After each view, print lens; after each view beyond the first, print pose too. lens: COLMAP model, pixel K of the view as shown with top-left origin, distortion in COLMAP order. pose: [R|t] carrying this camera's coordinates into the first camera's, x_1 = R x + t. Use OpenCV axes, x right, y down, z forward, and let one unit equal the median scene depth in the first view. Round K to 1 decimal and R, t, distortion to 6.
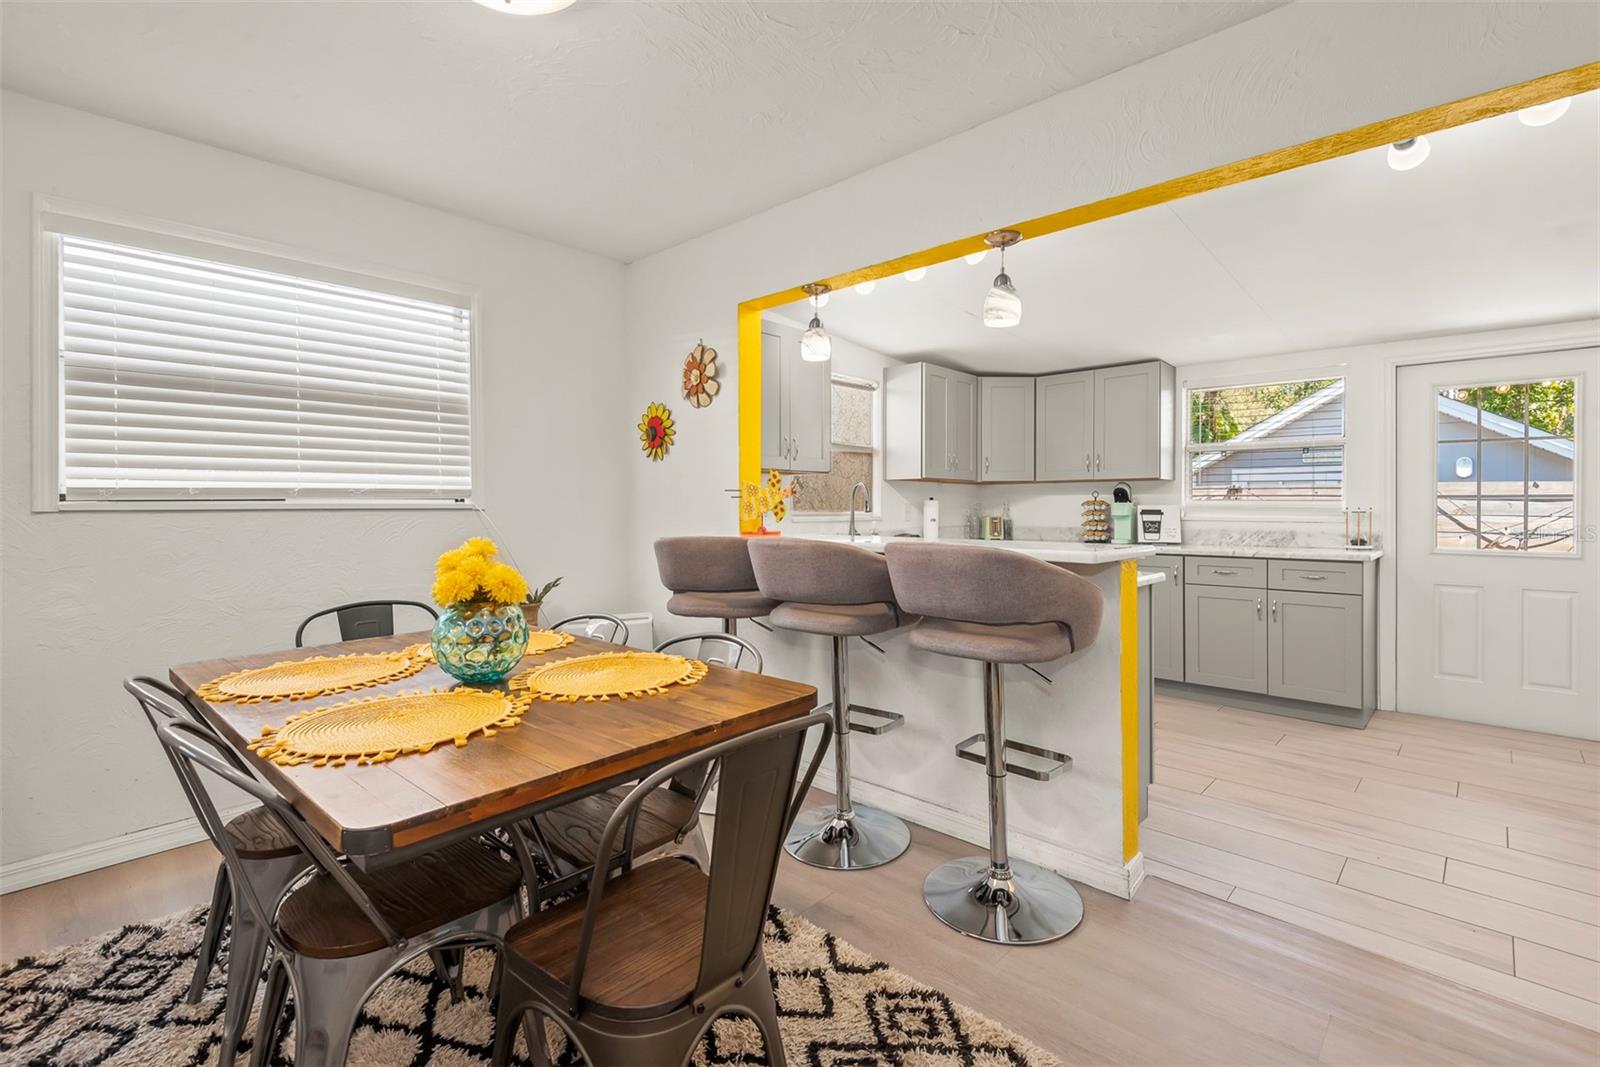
lens RADIAL K [[732.1, 0, 797.2], [0, 732.1, 509.0], [0, 0, 1]] dist [0.029785, -0.023299]
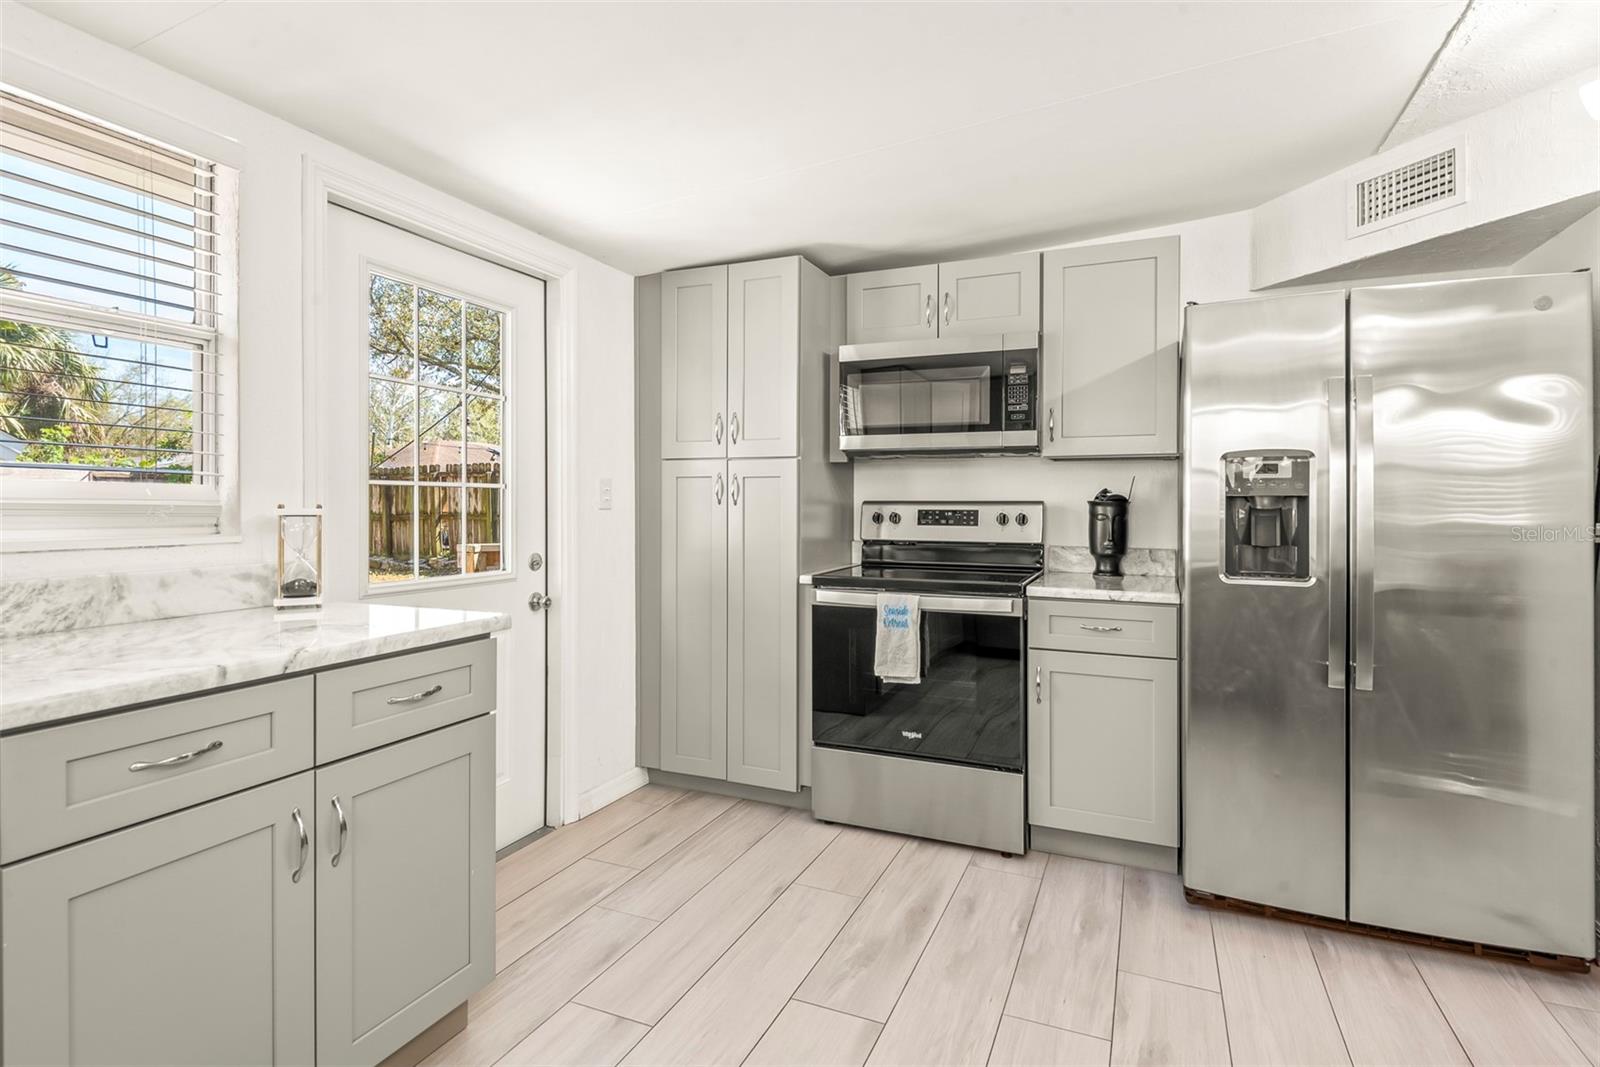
lens RADIAL K [[808.1, 0, 799.1], [0, 808.1, 502.2], [0, 0, 1]] dist [0.034193, -0.027157]
pose [[-0.343470, 0.000240, 0.939164, 0.239864], [0.001013, 0.999999, 0.000115, -0.003135], [-0.939163, 0.000991, -0.343470, 0.911051]]
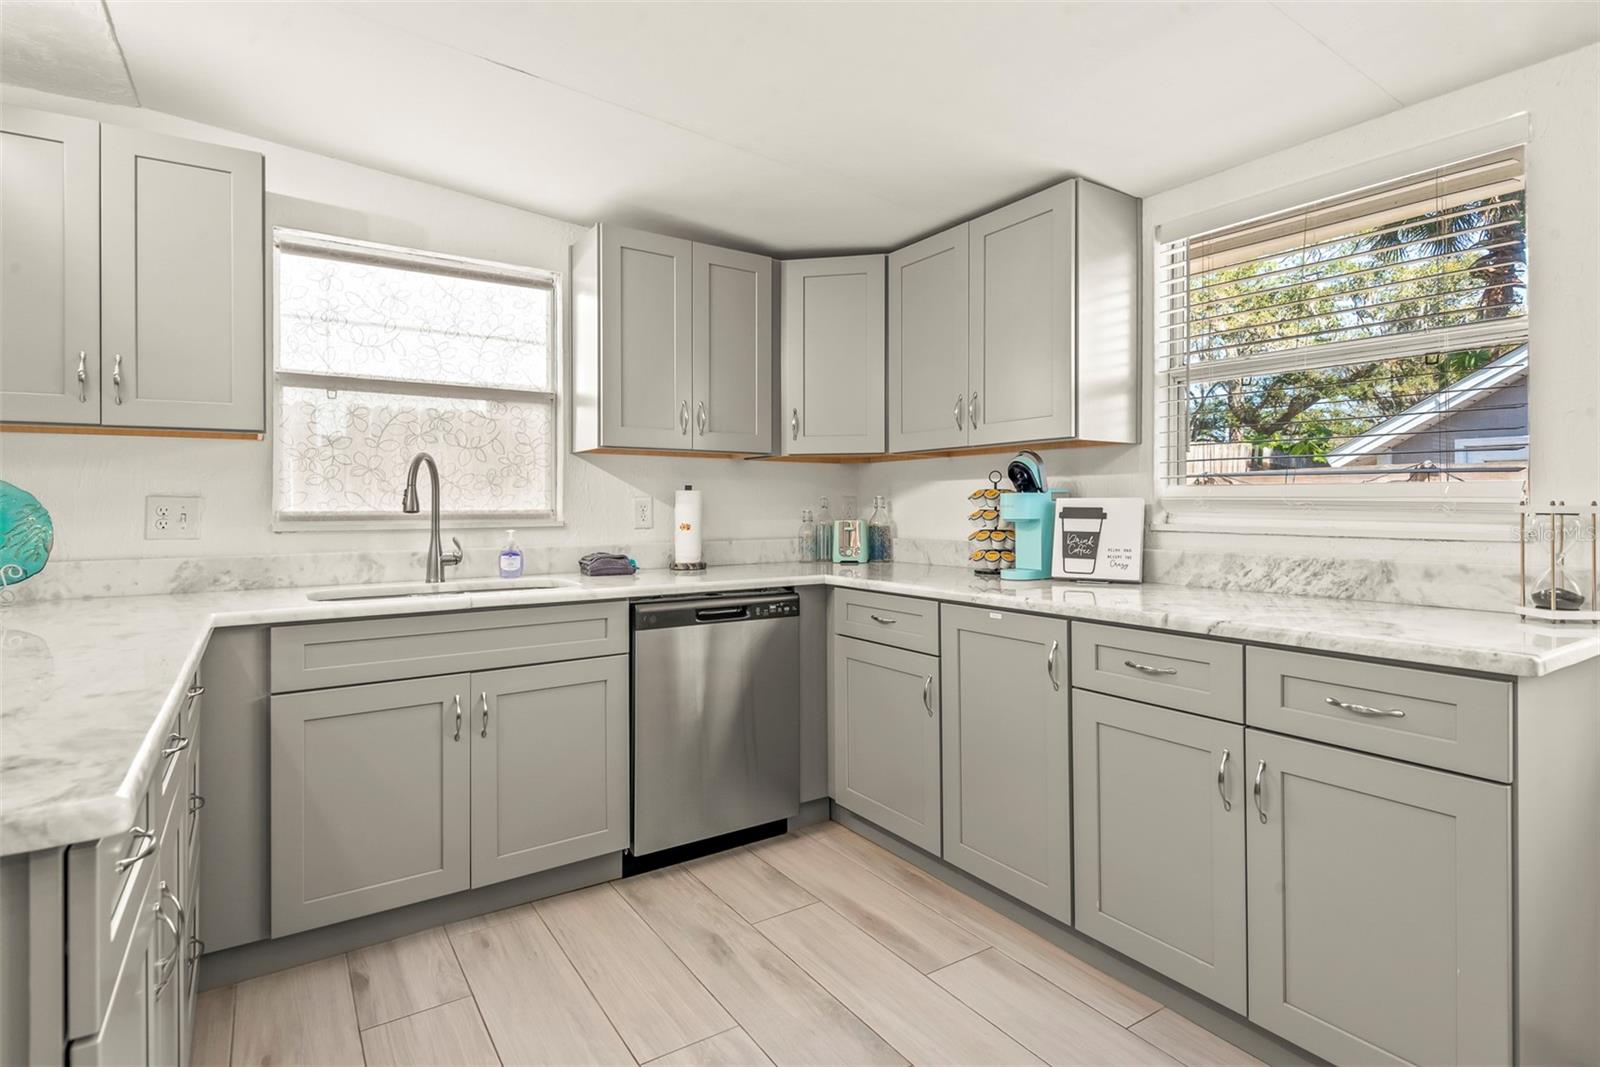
lens RADIAL K [[808.1, 0, 799.1], [0, 808.1, 502.2], [0, 0, 1]] dist [0.034193, -0.027157]
pose [[0.973528, -0.002917, -0.228550, 0.506872], [0.001438, 0.999977, -0.006638, 0.000924], [0.228564, 0.006134, 0.973510, 0.550144]]
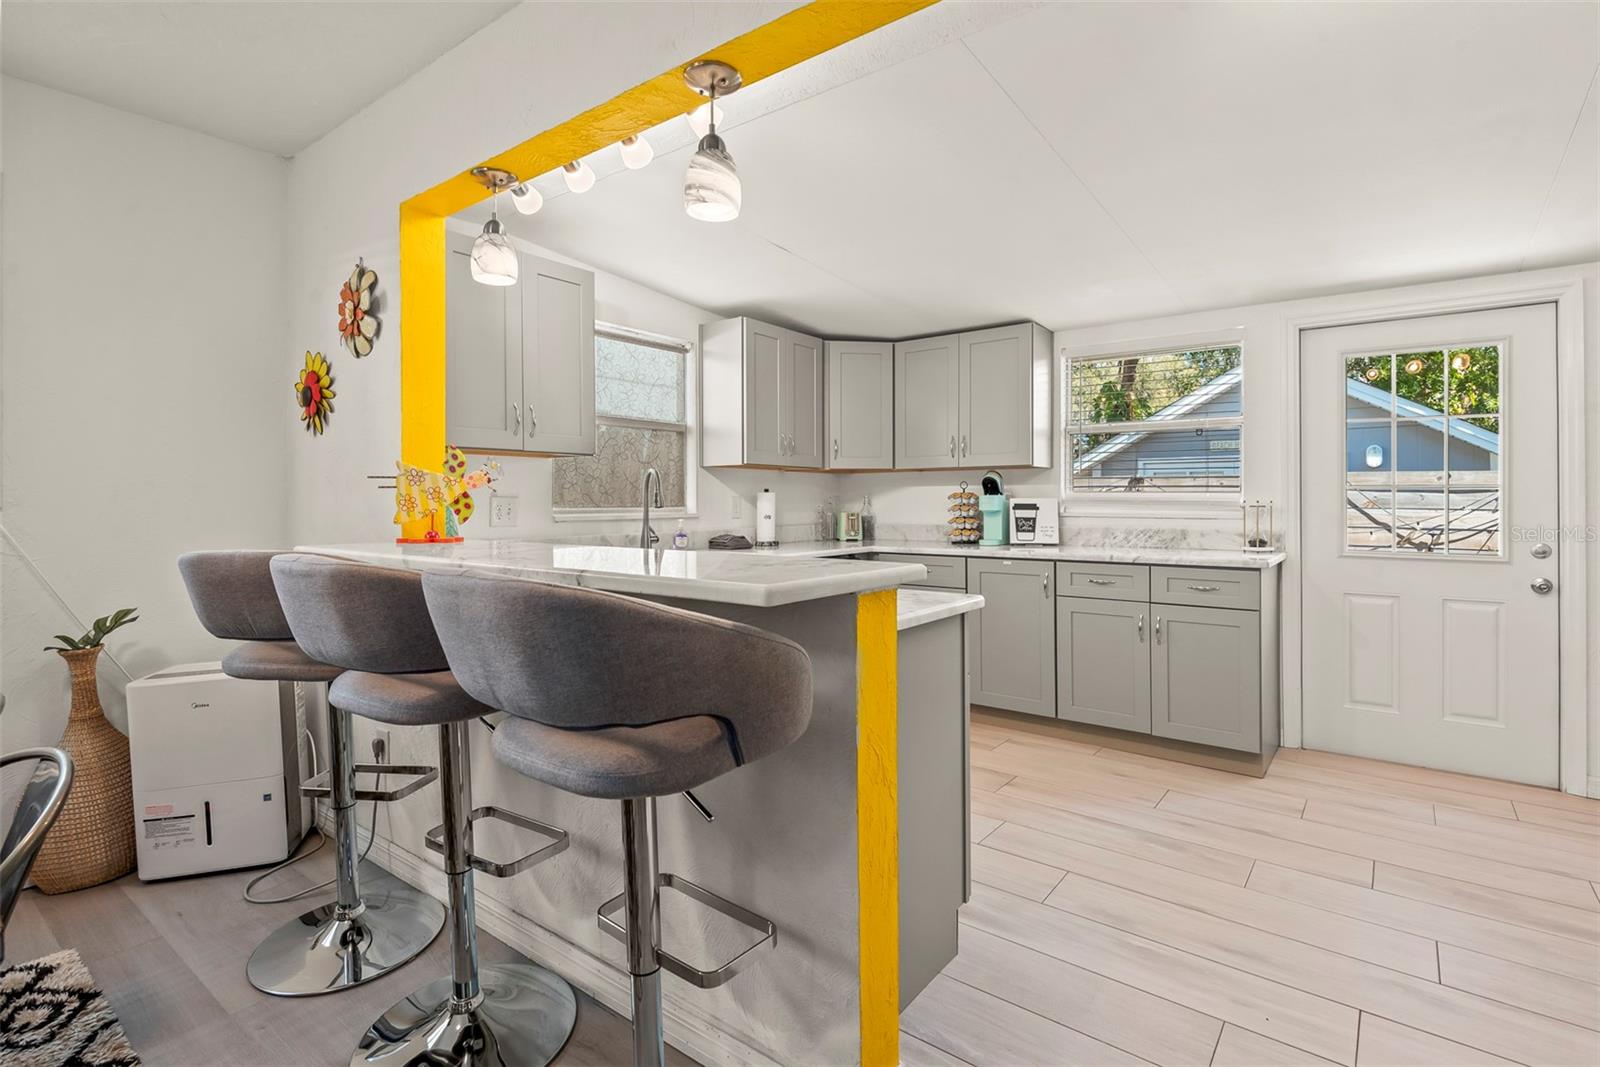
lens RADIAL K [[772.6, 0, 802.9], [0, 772.6, 499.6], [0, 0, 1]] dist [0.038744, -0.037702]
pose [[0.994617, -0.001608, 0.103603, 0.171458], [0.001986, 0.999992, -0.003548, -0.001167], [-0.103597, 0.003735, 0.994612, 0.195002]]
